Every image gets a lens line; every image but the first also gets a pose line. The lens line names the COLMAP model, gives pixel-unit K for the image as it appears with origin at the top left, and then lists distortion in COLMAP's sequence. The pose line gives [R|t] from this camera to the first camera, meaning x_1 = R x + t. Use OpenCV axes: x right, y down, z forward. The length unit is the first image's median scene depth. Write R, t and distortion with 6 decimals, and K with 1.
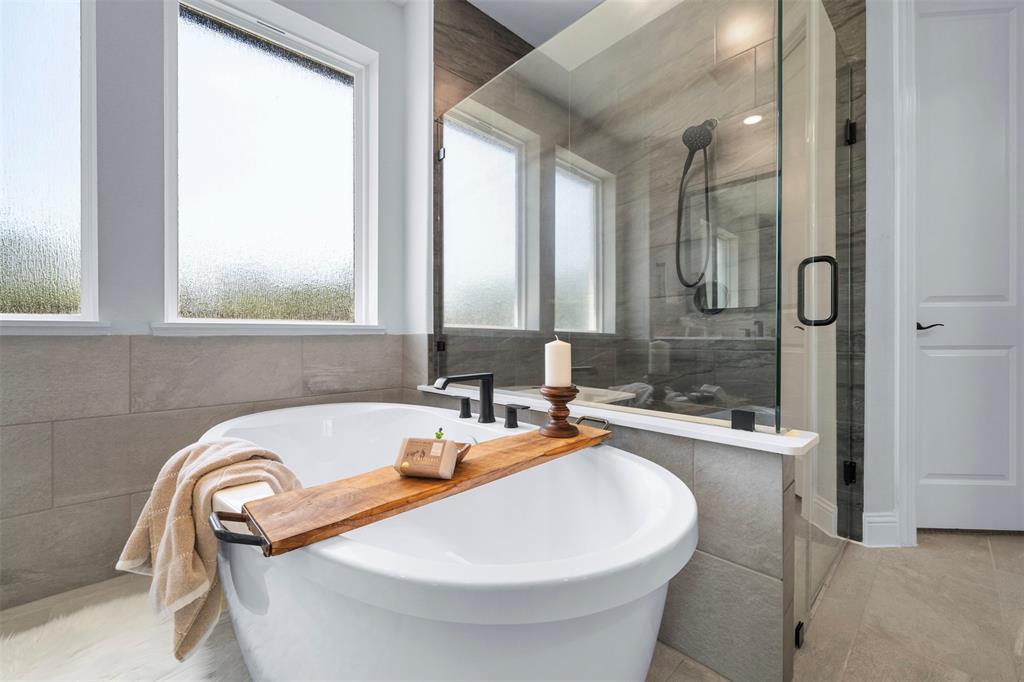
lens RADIAL K [[415.1, 0, 507.4], [0, 415.1, 327.5], [0, 0, 1]] dist [0.000272, -0.000052]
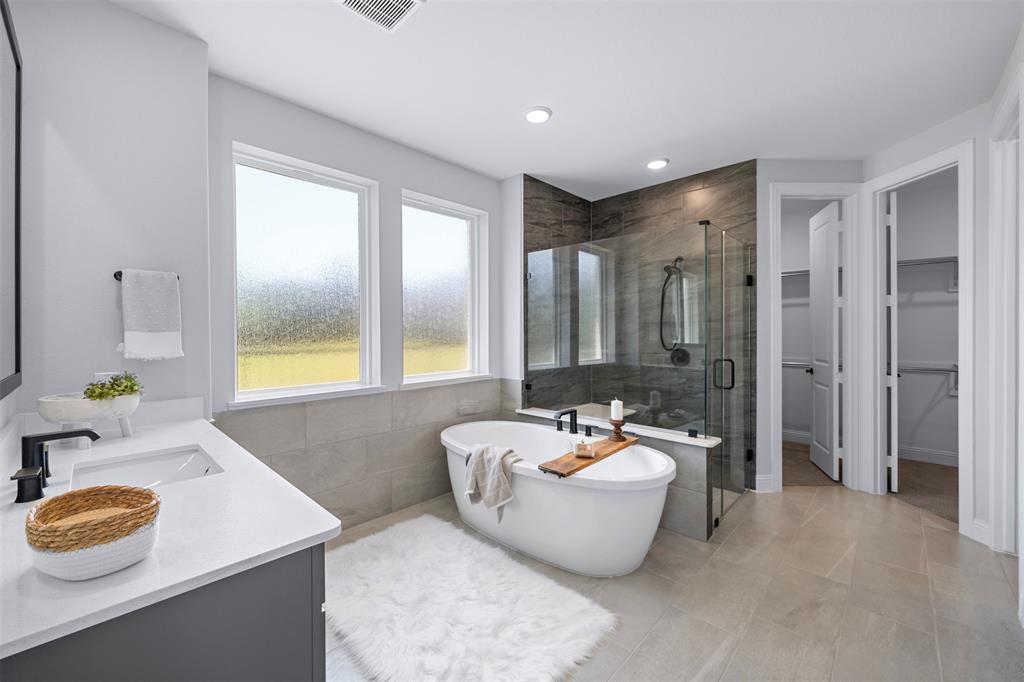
lens RADIAL K [[400.7, 0, 511.1], [0, 400.7, 323.7], [0, 0, 1]] dist [0.000233, -0.000015]
pose [[0.998429, 0.000067, 0.056026, -0.446581], [0.000146, 0.999993, -0.003785, -0.289884], [-0.056026, 0.003787, 0.998422, -0.914289]]
